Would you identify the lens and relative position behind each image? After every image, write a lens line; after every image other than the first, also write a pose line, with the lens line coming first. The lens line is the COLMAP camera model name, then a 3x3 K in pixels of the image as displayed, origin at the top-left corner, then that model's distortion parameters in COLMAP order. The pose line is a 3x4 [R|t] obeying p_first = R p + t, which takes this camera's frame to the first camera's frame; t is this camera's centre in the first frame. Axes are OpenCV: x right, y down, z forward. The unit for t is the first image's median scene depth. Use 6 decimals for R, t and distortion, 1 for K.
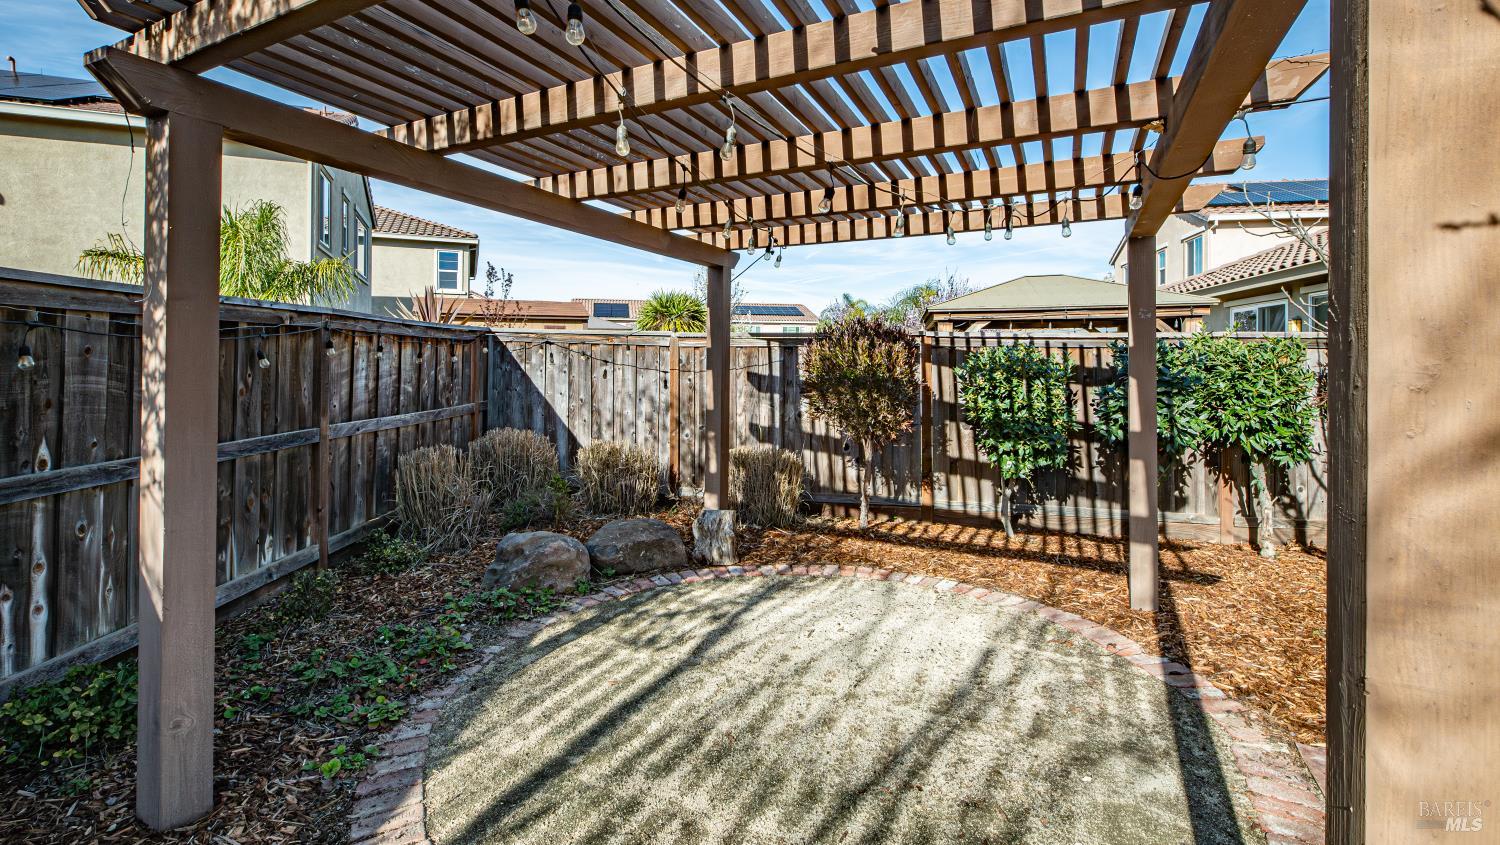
lens RADIAL K [[672.9, 0, 757.9], [0, 672.9, 350.6], [0, 0, 1]] dist [0.012663, -0.006188]
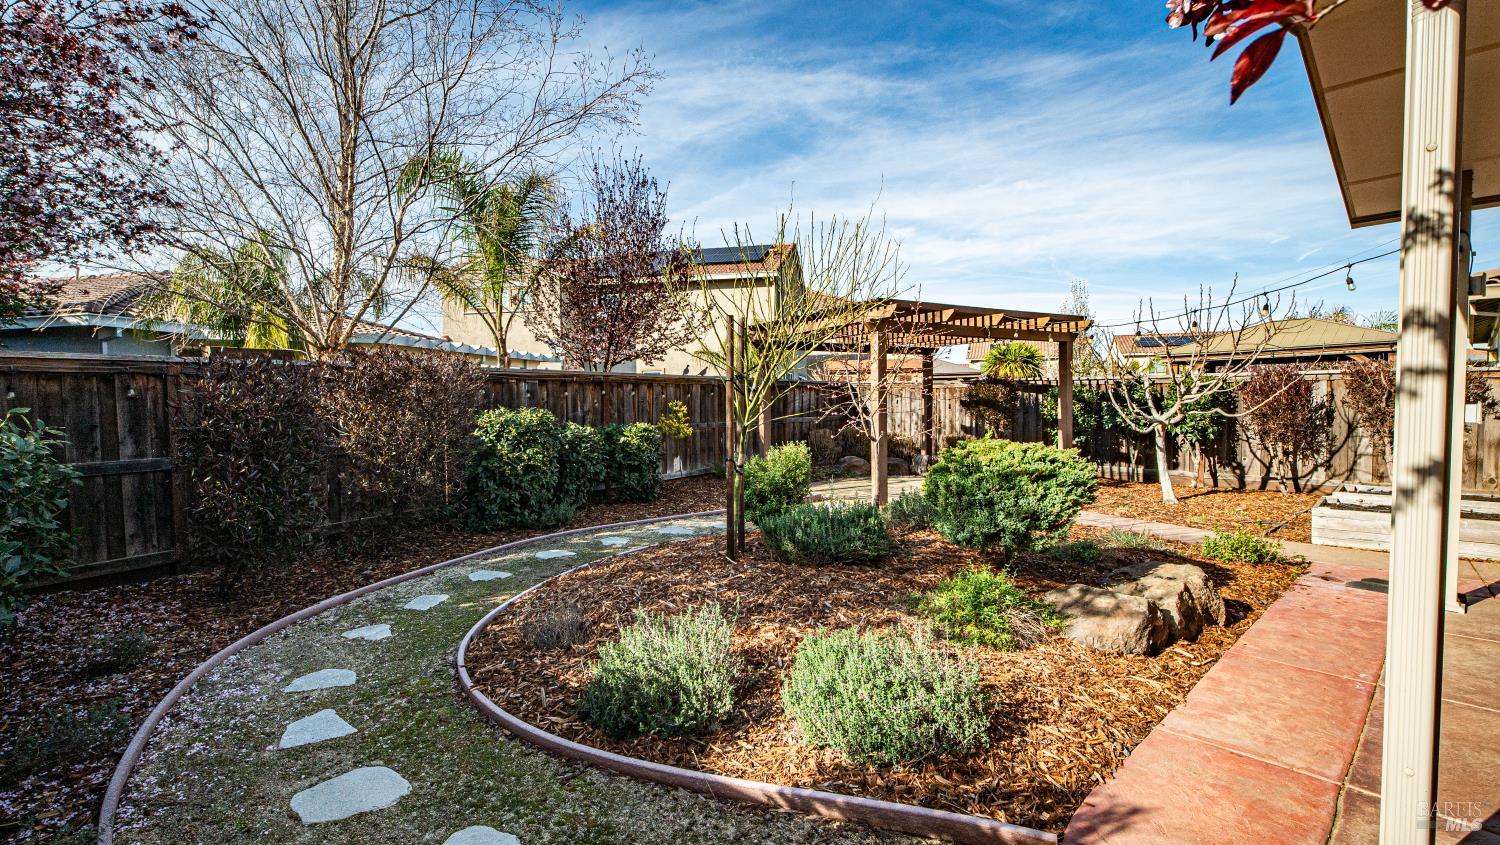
lens RADIAL K [[672.9, 0, 748.4], [0, 672.9, 431.7], [0, 0, 1]] dist [0.012663, -0.006188]
pose [[0.821219, 0.012792, -0.570470, 0.669482], [0.022411, 0.998254, 0.054646, 0.002322], [0.570173, -0.057661, 0.819498, -1.121610]]
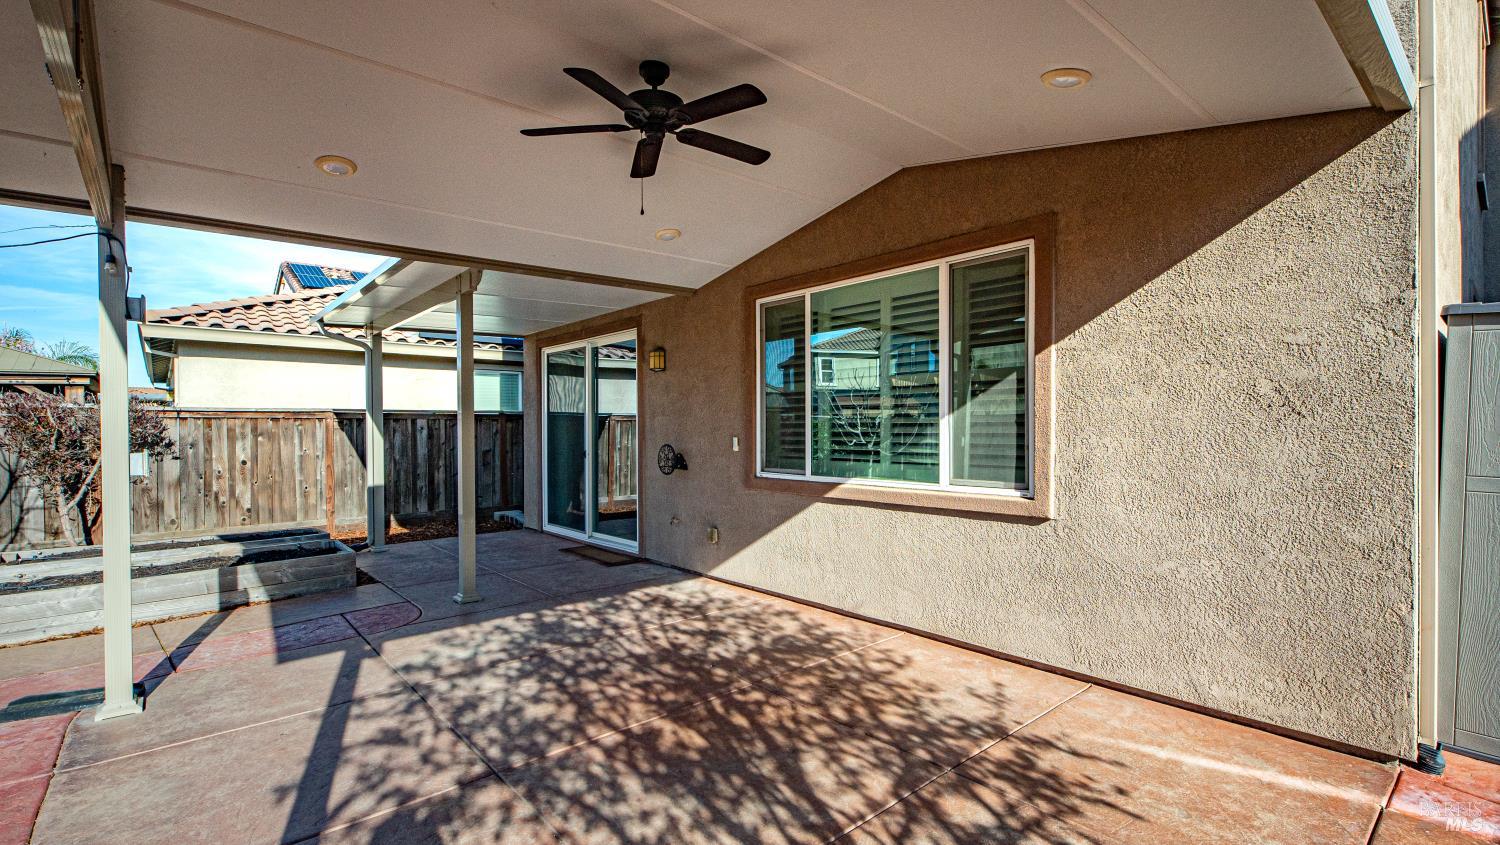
lens RADIAL K [[672.9, 0, 742.4], [0, 672.9, 432.5], [0, 0, 1]] dist [0.012663, -0.006188]
pose [[0.604861, -0.017096, 0.796148, 0.737086], [-0.002834, 0.999717, 0.023621, -0.003682], [-0.796326, -0.016544, 0.604641, -0.875914]]
